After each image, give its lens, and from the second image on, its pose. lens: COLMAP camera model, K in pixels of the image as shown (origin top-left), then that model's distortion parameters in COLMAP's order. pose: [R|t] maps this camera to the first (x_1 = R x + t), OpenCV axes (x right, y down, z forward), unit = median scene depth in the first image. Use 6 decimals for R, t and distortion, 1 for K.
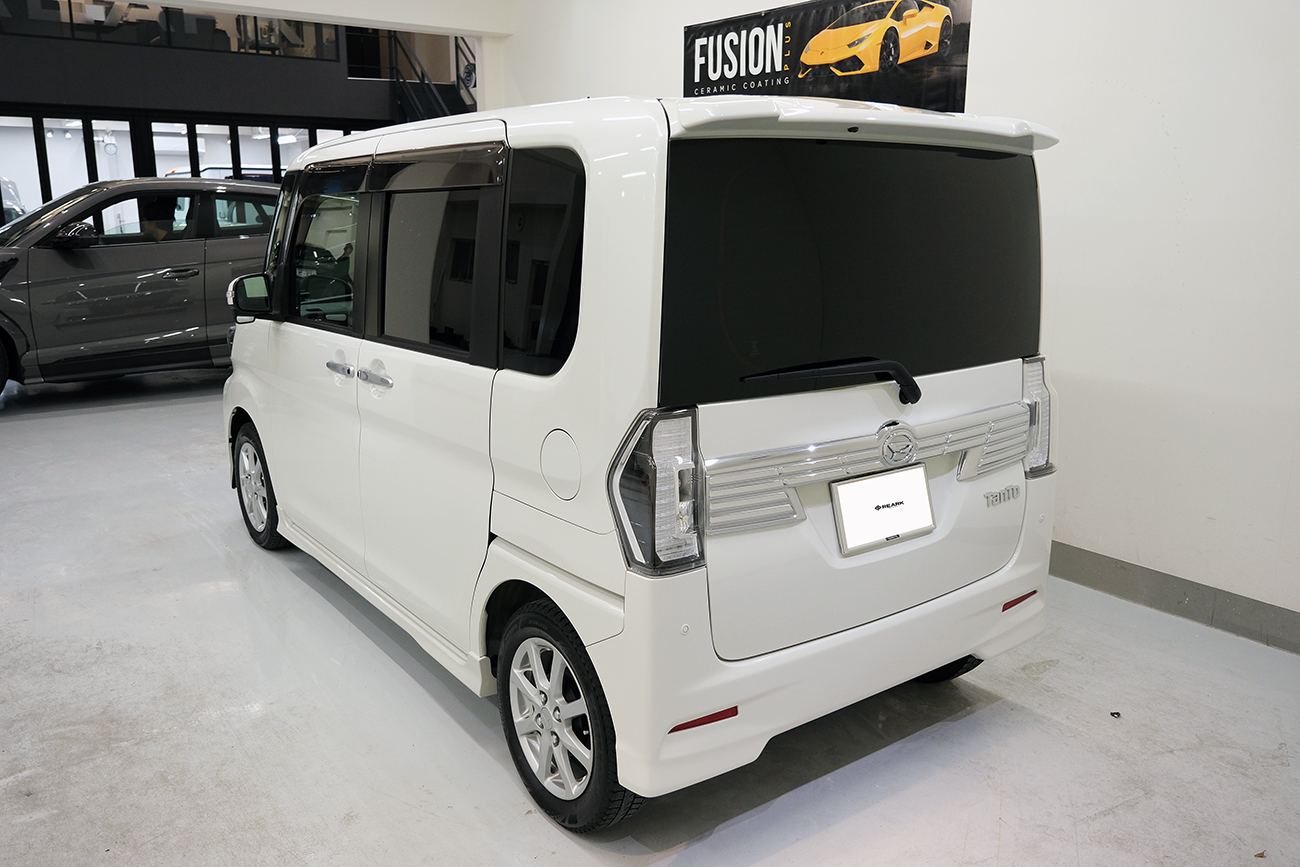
lens RADIAL K [[1037.1, 0, 648.6], [0, 1037.1, 434.2], [0, 0, 1]] dist [-0.002039, -0.001639]
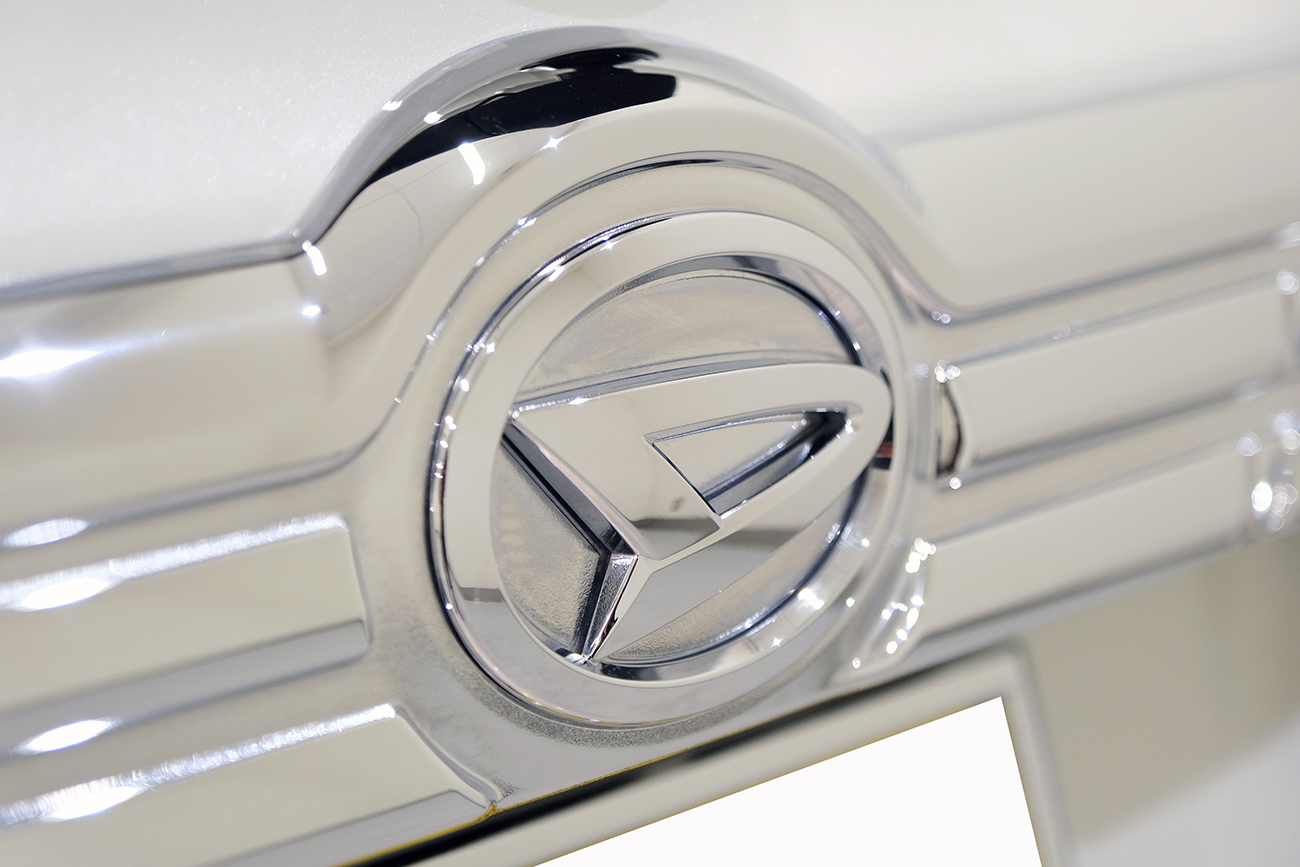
lens RADIAL K [[3535.7, 0, 650.2], [0, 3535.7, 433.4], [0, 0, 1]] dist [-0.018323, 0.000000]
pose [[0.976317, -0.047520, 0.211063, 0.192938], [0.050203, 0.998712, -0.007365, 0.012942], [-0.210441, 0.017786, 0.977445, 0.786303]]
